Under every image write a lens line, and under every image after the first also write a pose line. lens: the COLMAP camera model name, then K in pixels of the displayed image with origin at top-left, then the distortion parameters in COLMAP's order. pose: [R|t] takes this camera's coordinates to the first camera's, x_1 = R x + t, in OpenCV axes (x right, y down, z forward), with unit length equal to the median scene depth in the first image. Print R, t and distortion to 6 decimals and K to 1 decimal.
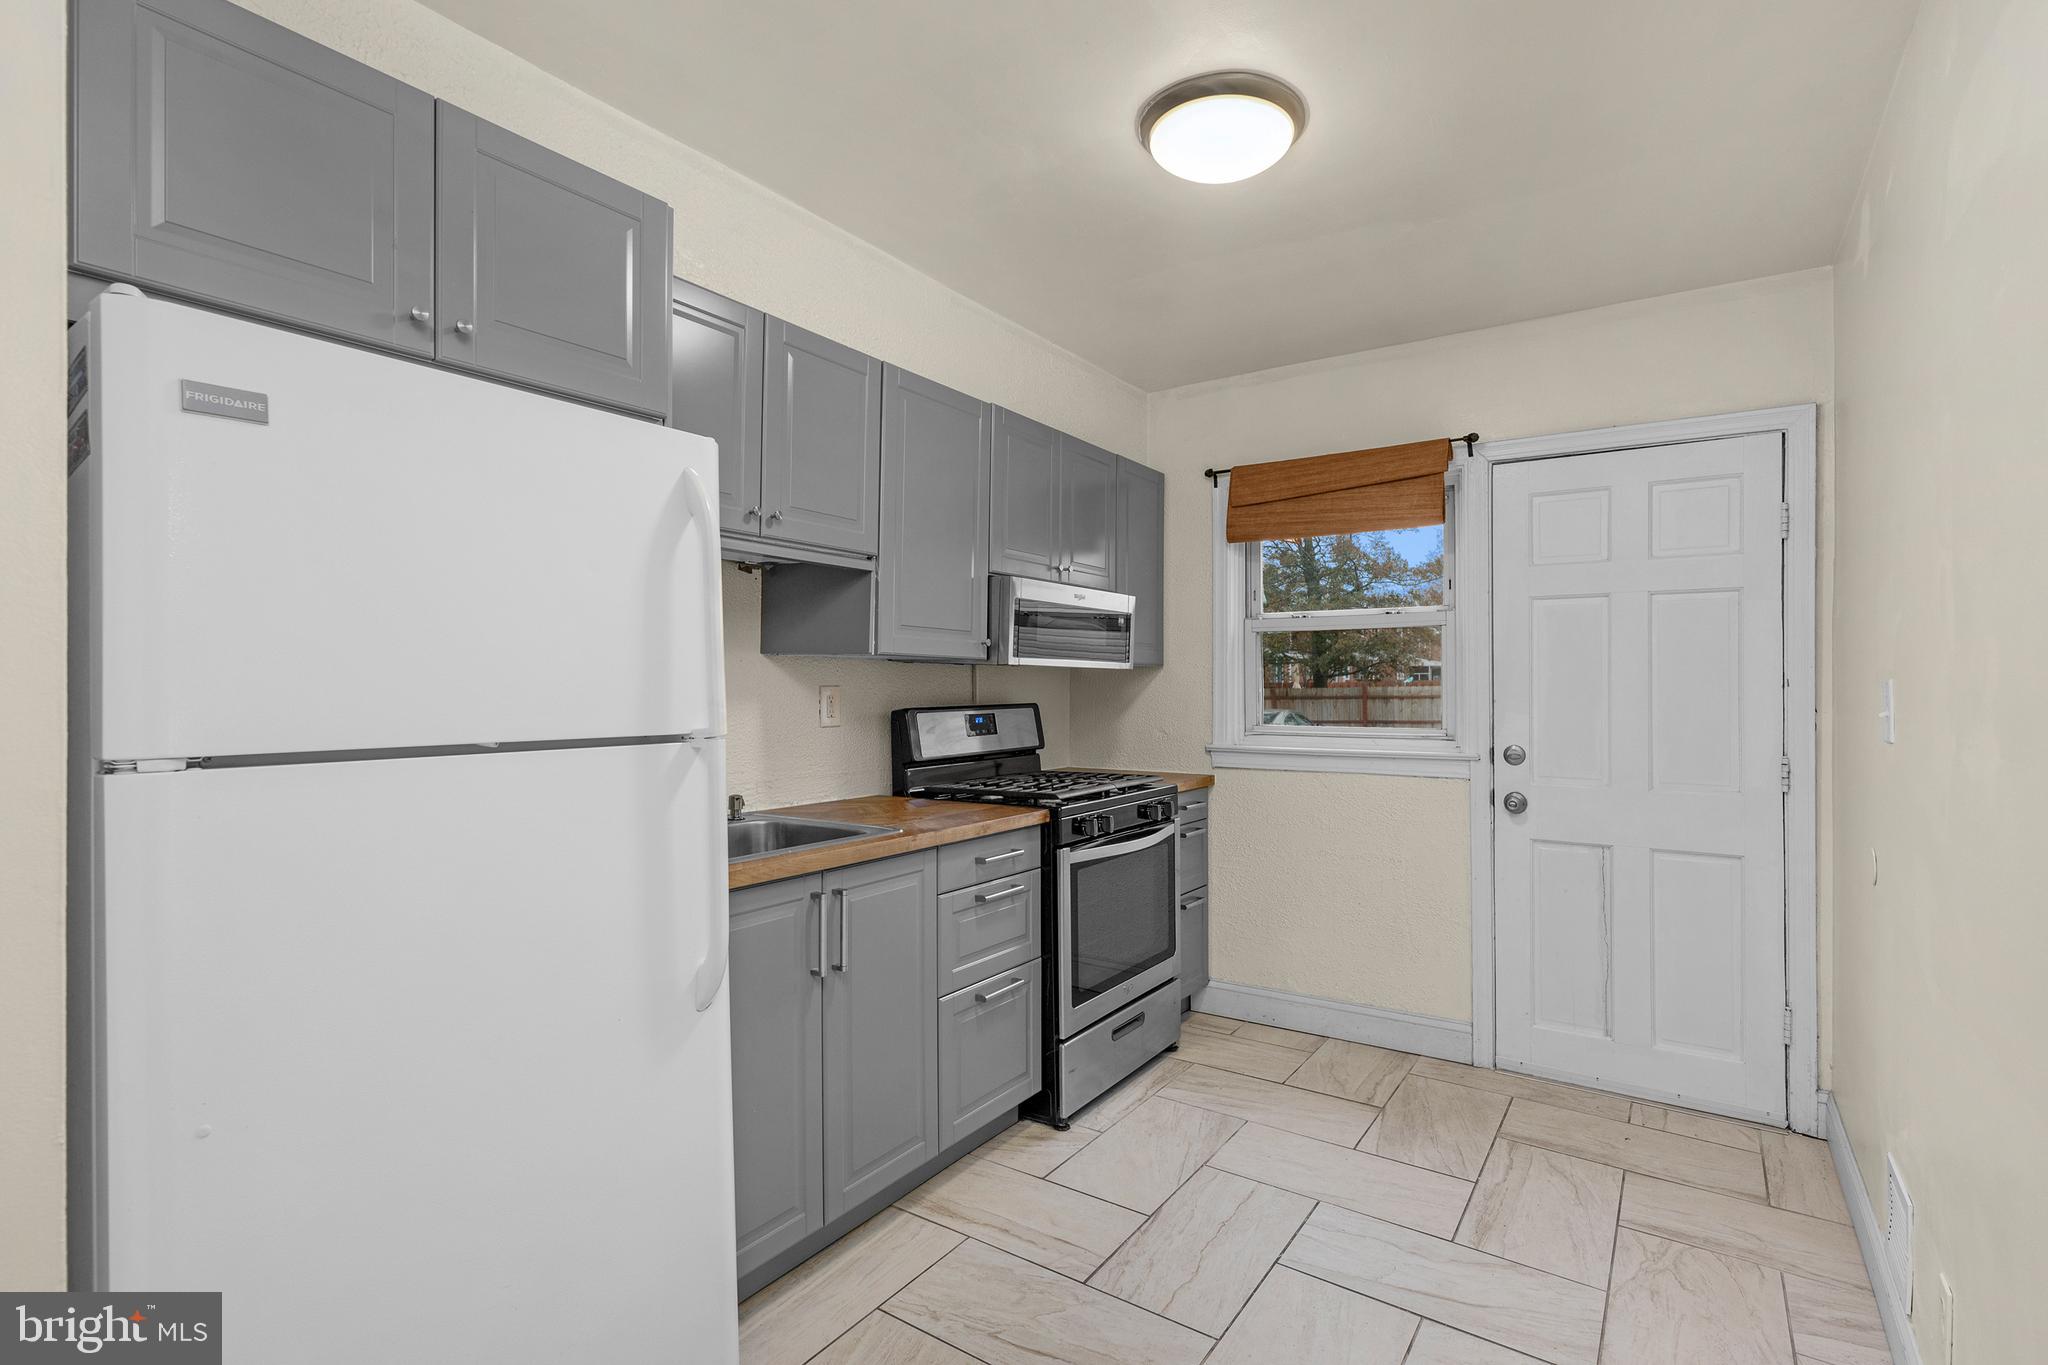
lens RADIAL K [[976.6, 0, 1024.0], [0, 976.6, 682.5], [0, 0, 1]] dist [-0.000597, -0.000042]
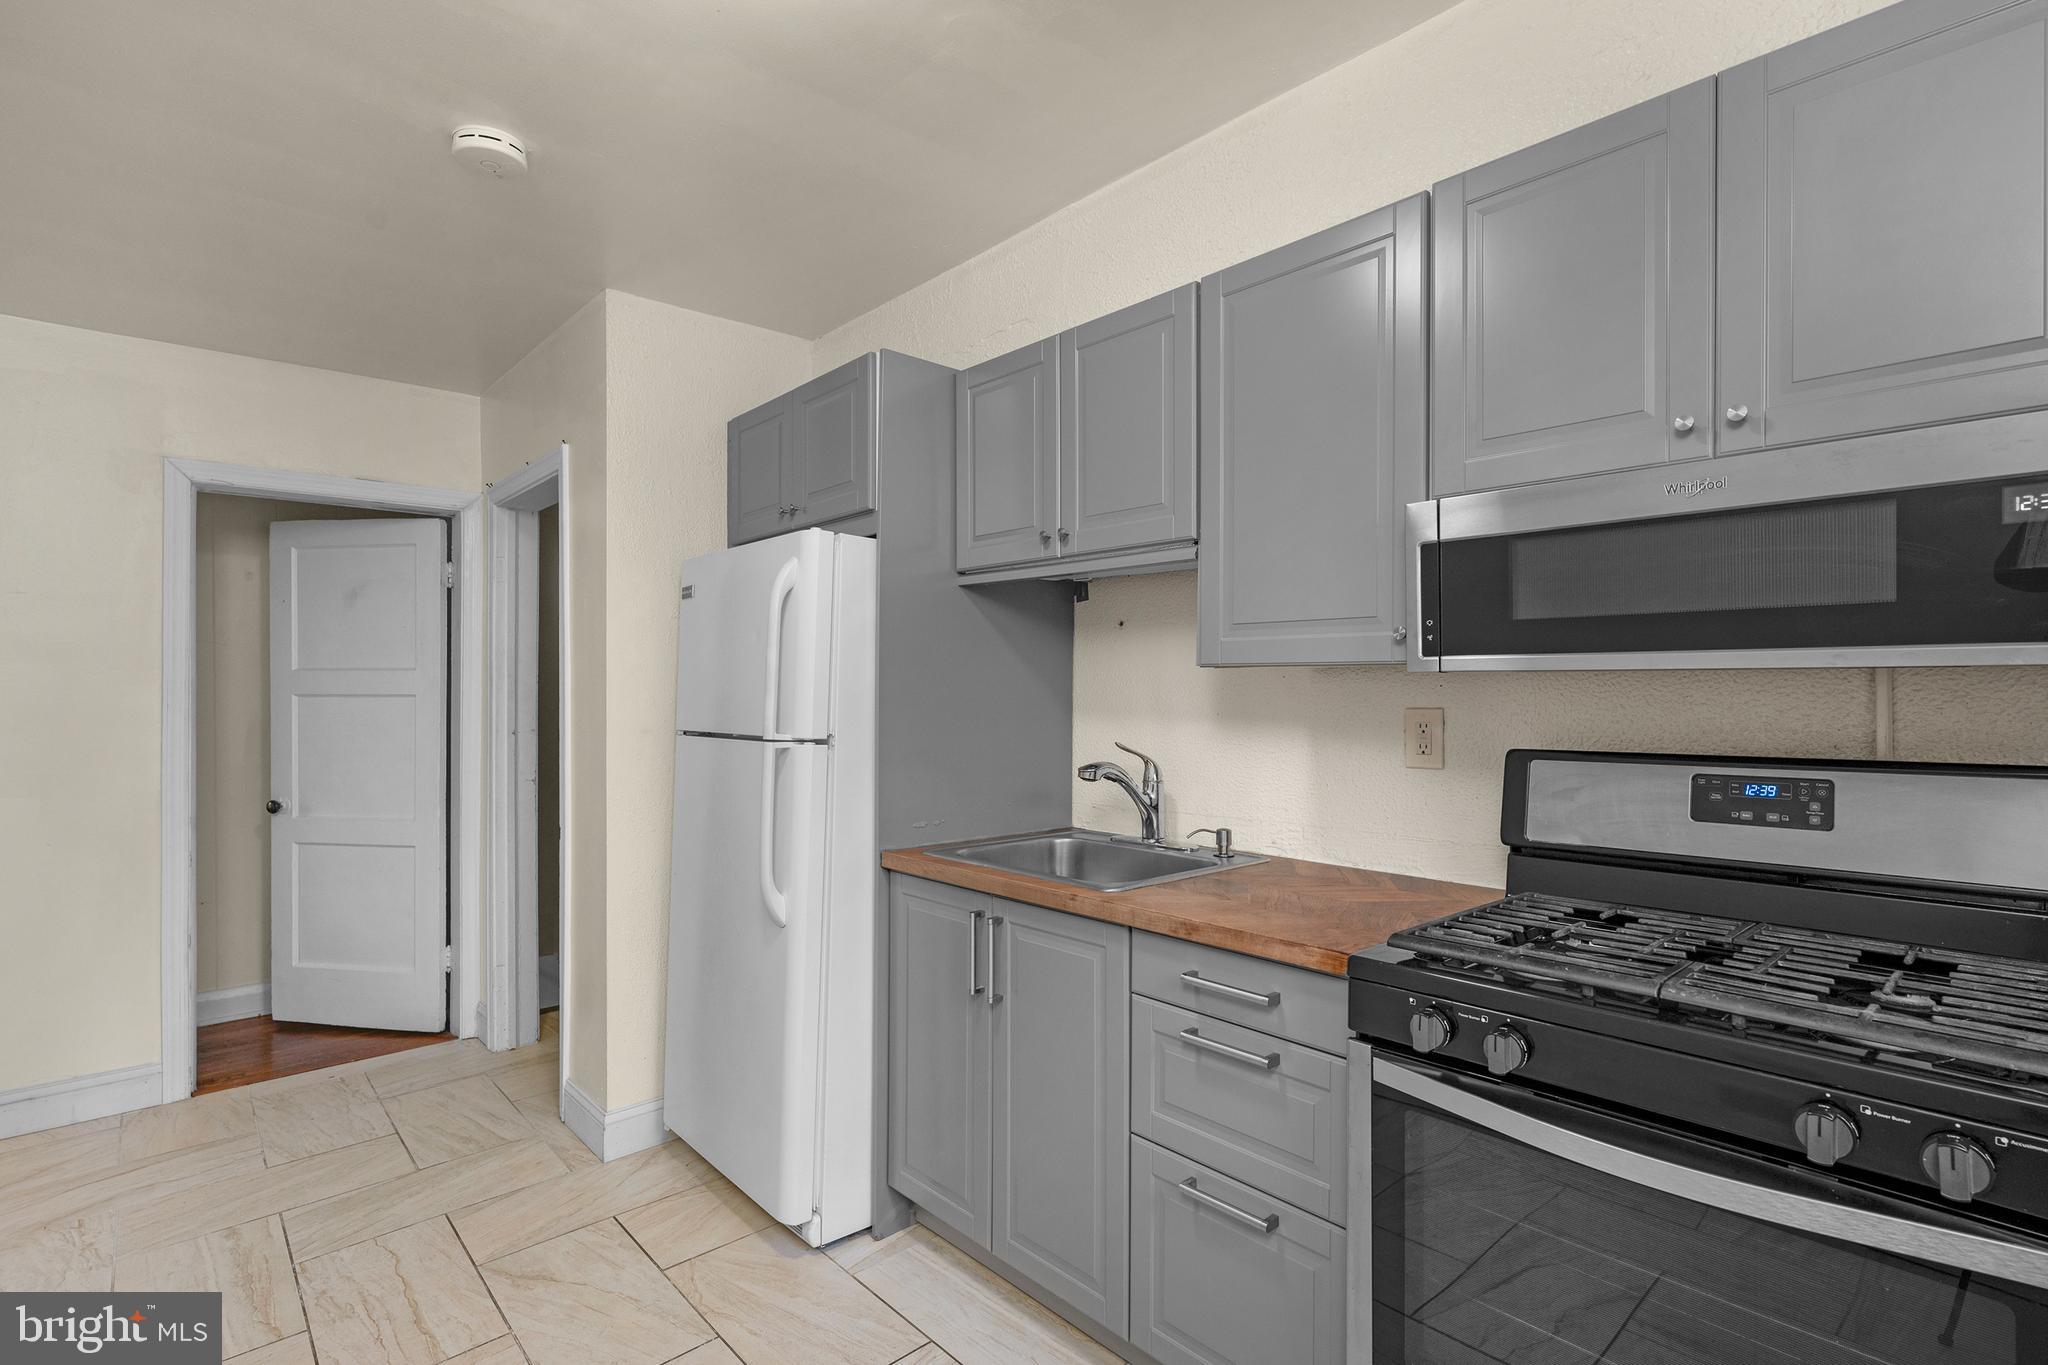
lens RADIAL K [[976.6, 0, 1024.0], [0, 976.6, 682.5], [0, 0, 1]] dist [-0.000597, -0.000042]
pose [[-0.231373, -0.006590, -0.972843, 0.705645], [0.004650, 0.999958, -0.007879, -0.013400], [0.972854, -0.006347, -0.231332, 1.179447]]
